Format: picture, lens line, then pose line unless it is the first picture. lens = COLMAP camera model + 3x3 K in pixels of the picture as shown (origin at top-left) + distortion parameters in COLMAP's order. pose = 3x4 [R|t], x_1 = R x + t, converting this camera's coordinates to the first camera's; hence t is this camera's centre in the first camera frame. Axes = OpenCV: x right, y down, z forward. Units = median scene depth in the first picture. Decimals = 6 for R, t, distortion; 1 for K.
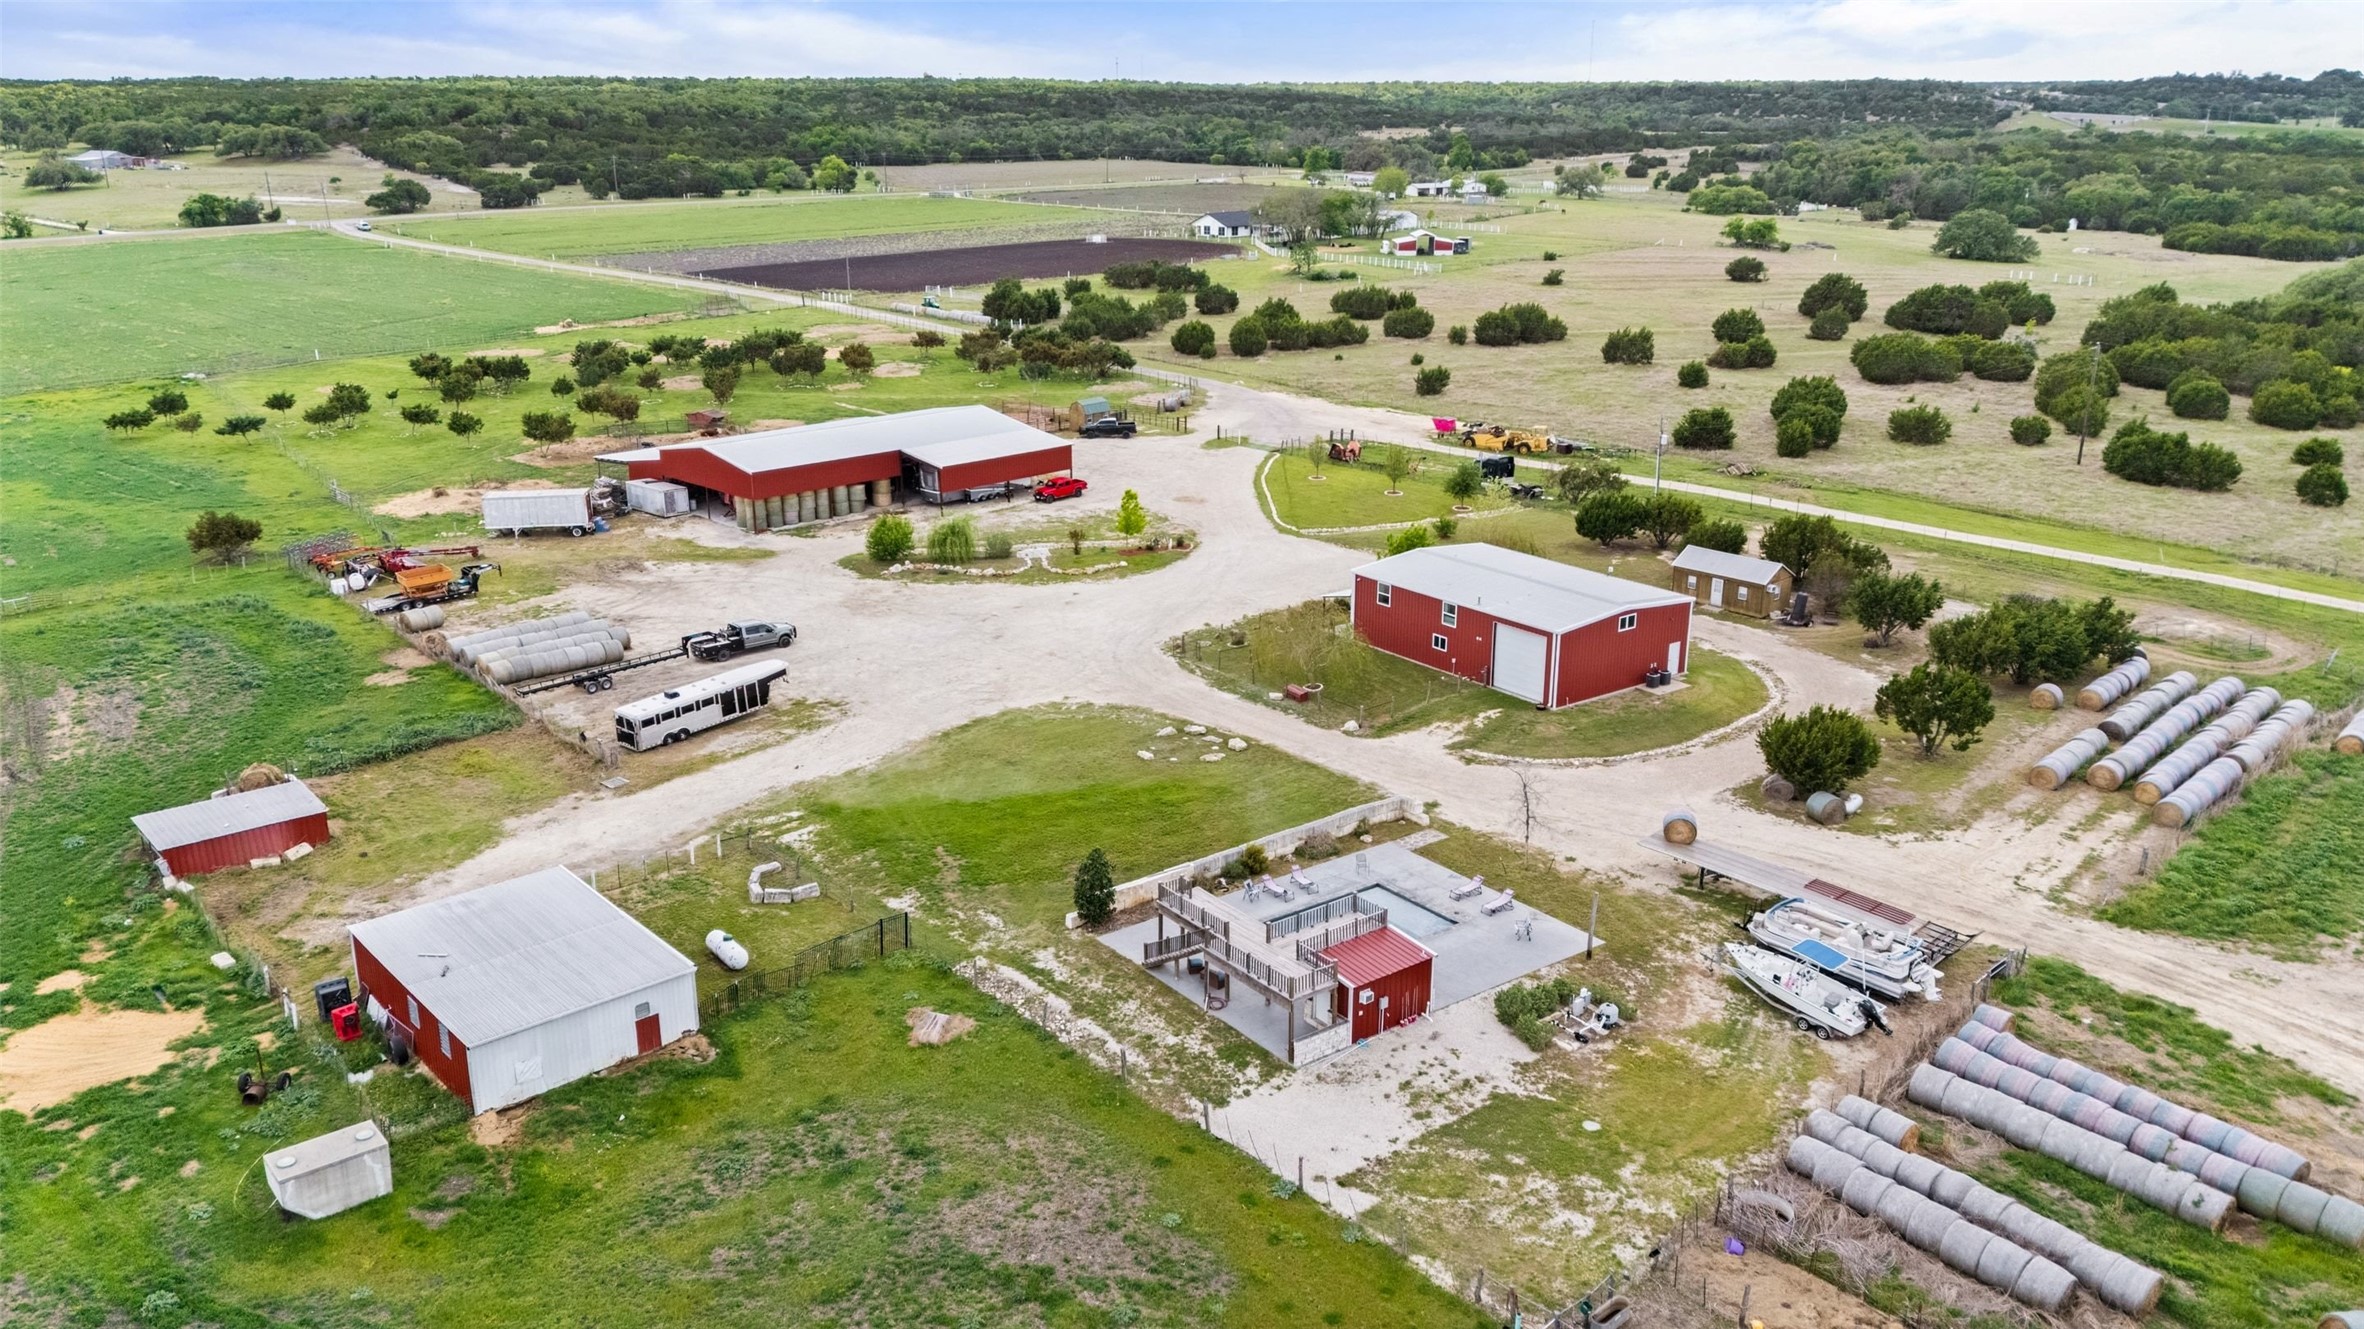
lens RADIAL K [[1784.4, 0, 1182.0], [0, 1784.4, 664.5], [0, 0, 1]] dist [0.085759, -0.081503]
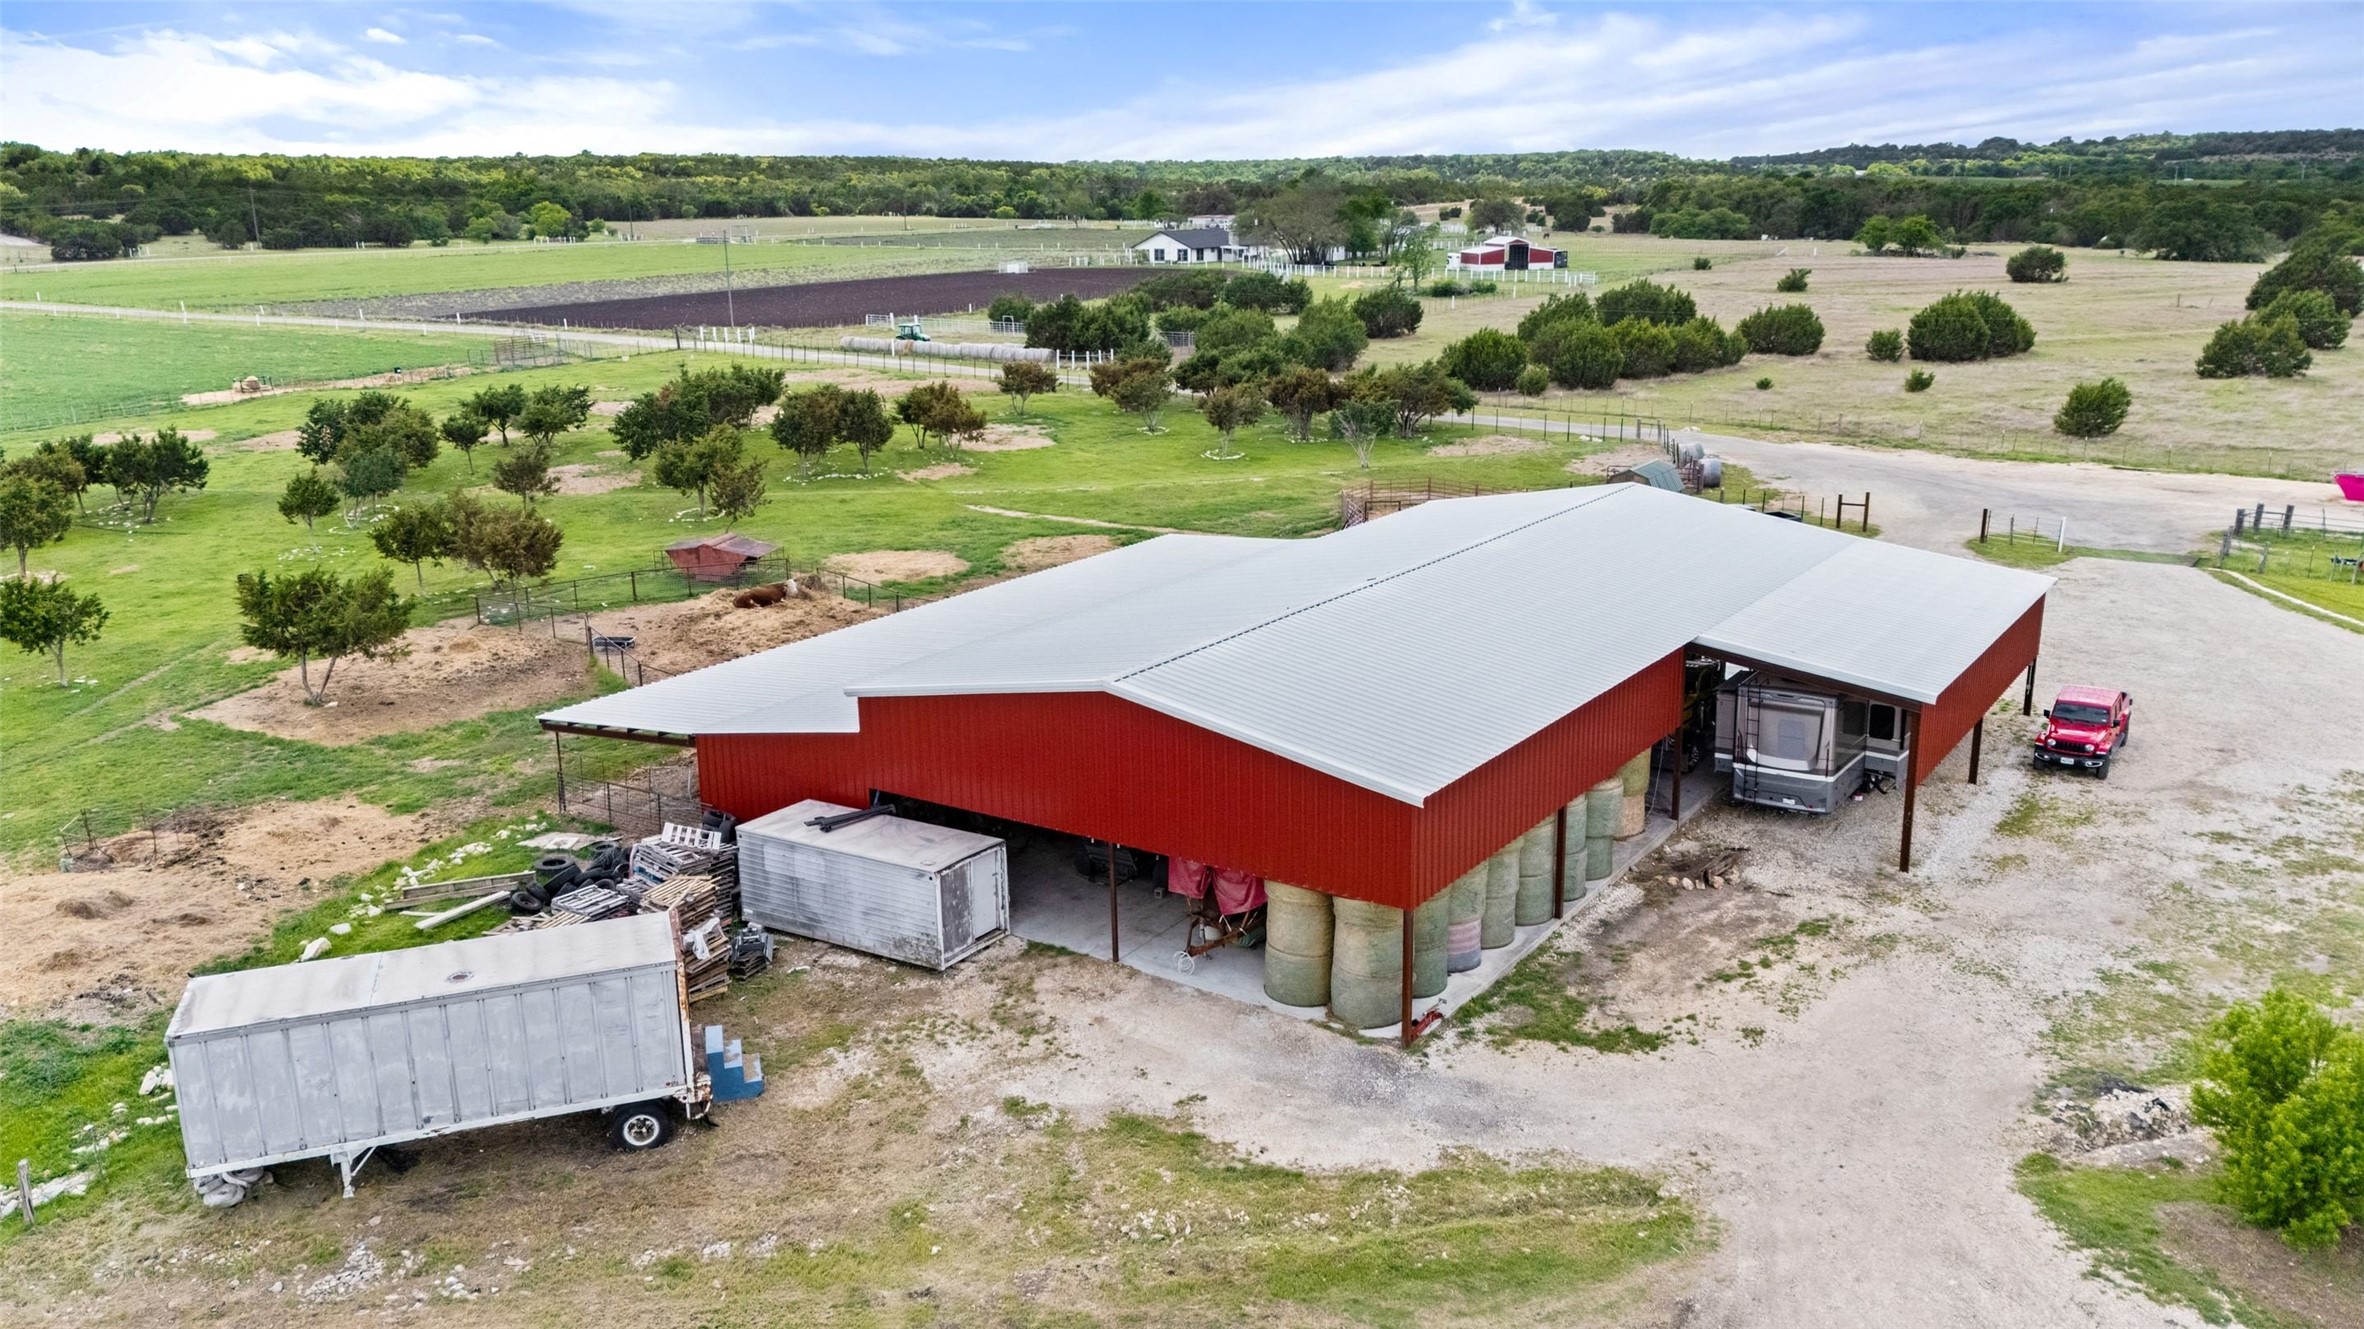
lens RADIAL K [[1784.4, 0, 1182.0], [0, 1784.4, 664.5], [0, 0, 1]] dist [0.085759, -0.081503]
pose [[0.981526, -0.061462, 0.181188, -0.213506], [0.070625, 0.996507, -0.044559, -0.079923], [-0.177817, 0.056532, 0.982438, 0.534356]]
